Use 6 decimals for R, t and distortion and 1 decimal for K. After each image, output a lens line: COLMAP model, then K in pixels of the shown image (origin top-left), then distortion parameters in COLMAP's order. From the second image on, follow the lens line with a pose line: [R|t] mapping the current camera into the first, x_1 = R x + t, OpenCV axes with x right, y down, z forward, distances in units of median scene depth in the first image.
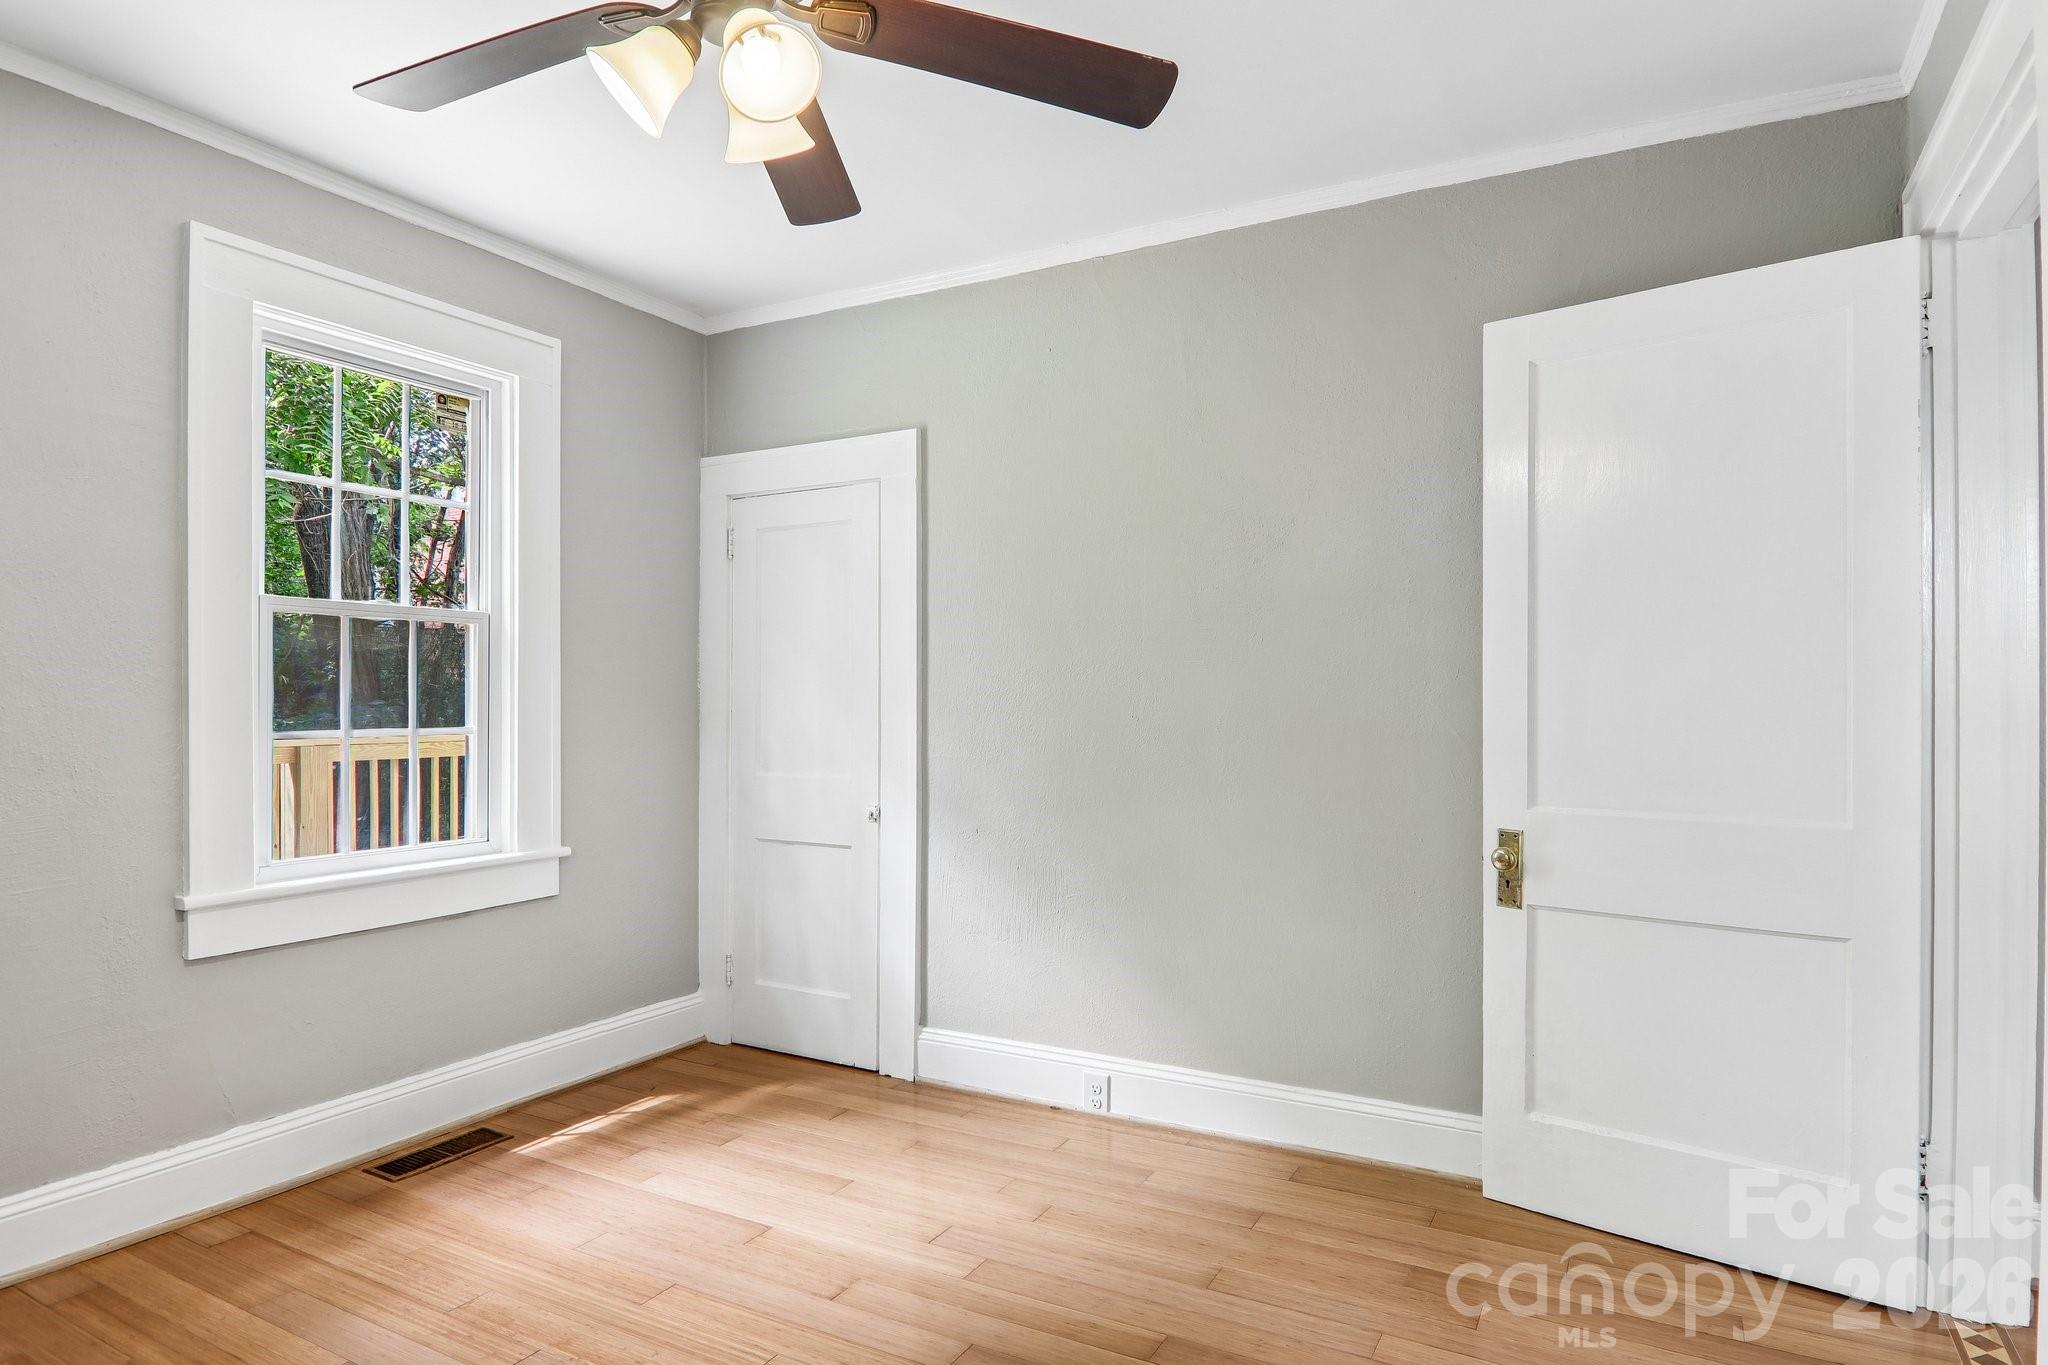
lens RADIAL K [[1179.0, 0, 1020.2], [0, 1179.0, 700.2], [0, 0, 1]] dist [0.001774, -0.000640]
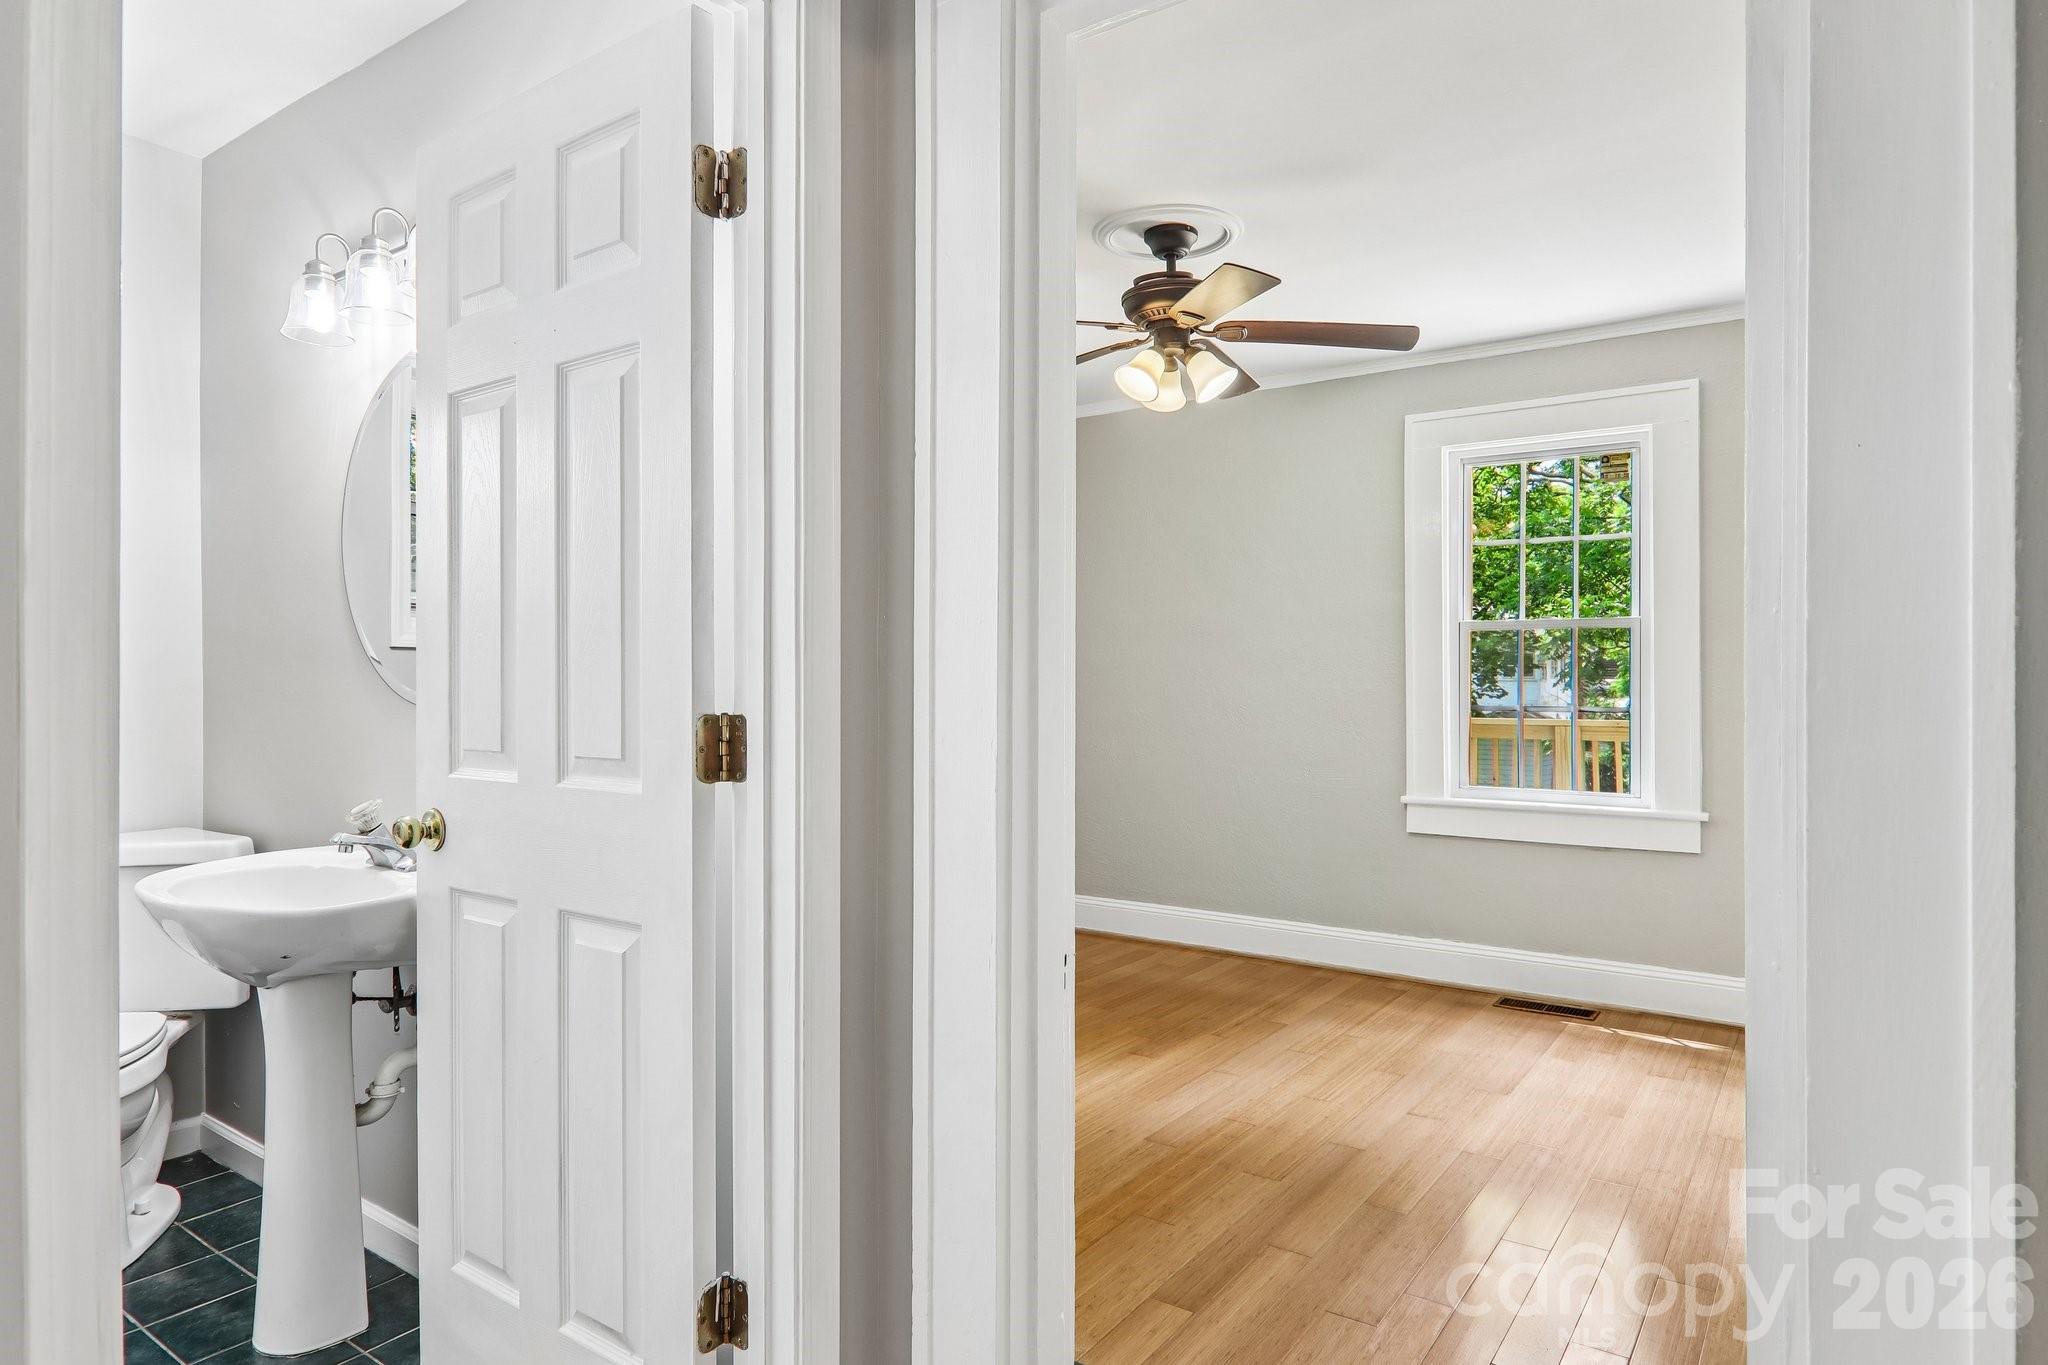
lens RADIAL K [[1163.8, 0, 1014.9], [0, 1163.8, 679.9], [0, 0, 1]] dist [0.037975, -0.052663]
pose [[-0.108901, -0.006081, -0.994034, 0.964866], [-0.000571, 0.999982, -0.006055, 0.001100], [0.994052, -0.000092, -0.108902, 0.521744]]
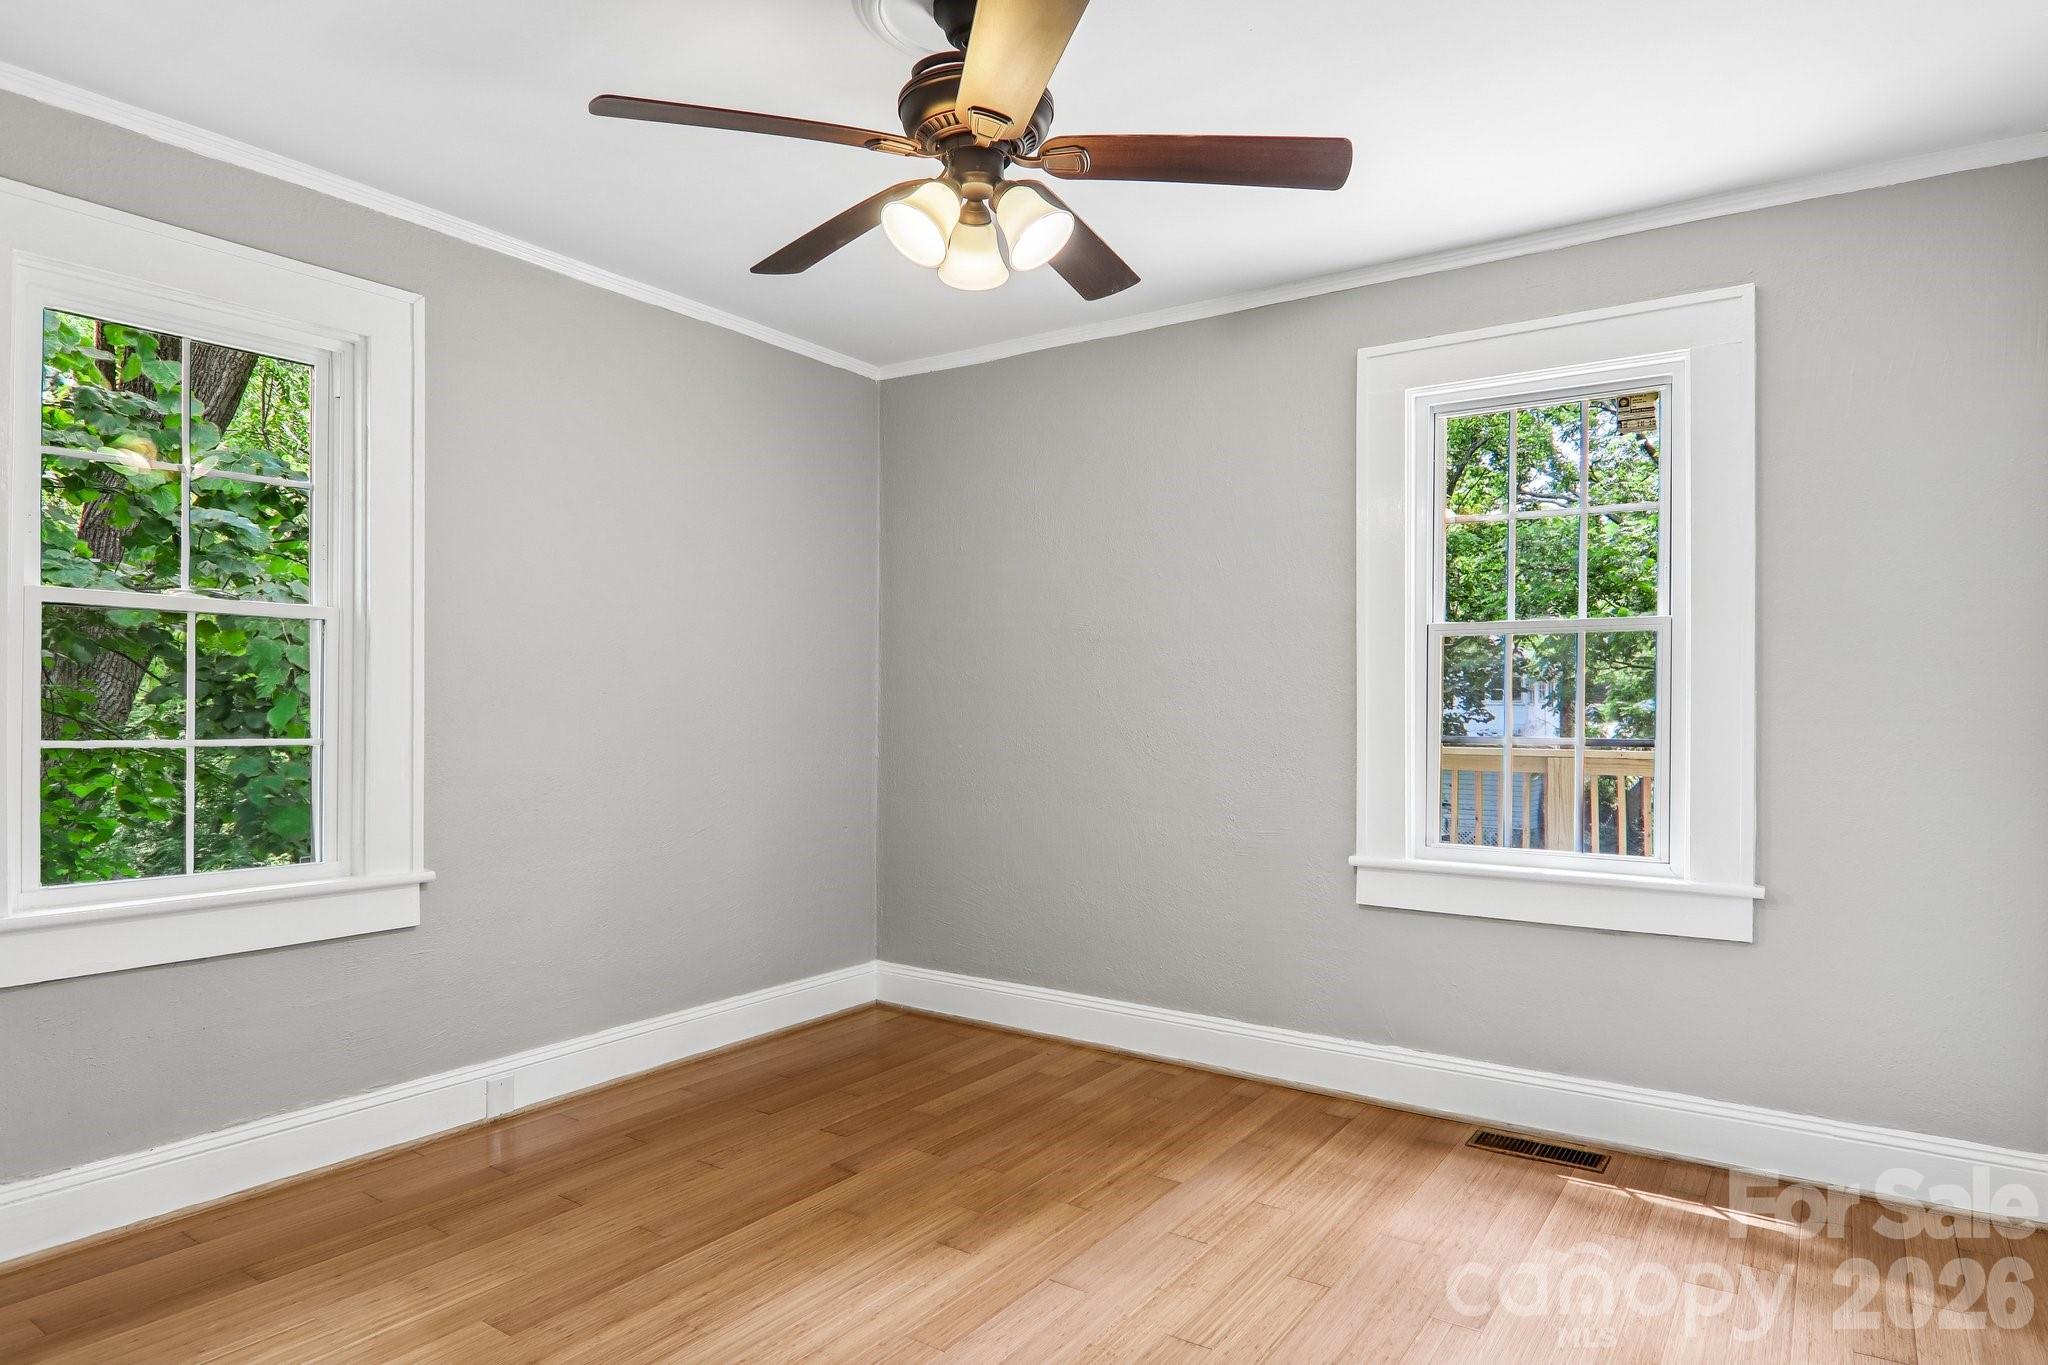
lens RADIAL K [[1175.0, 0, 1018.5], [0, 1175.0, 717.6], [0, 0, 1]] dist [-0.000838, -0.003866]
pose [[-0.096061, 0.006537, -0.995354, 0.568188], [-0.003391, 0.999970, 0.006895, 0.000556], [0.995370, 0.004038, -0.096036, 0.644536]]
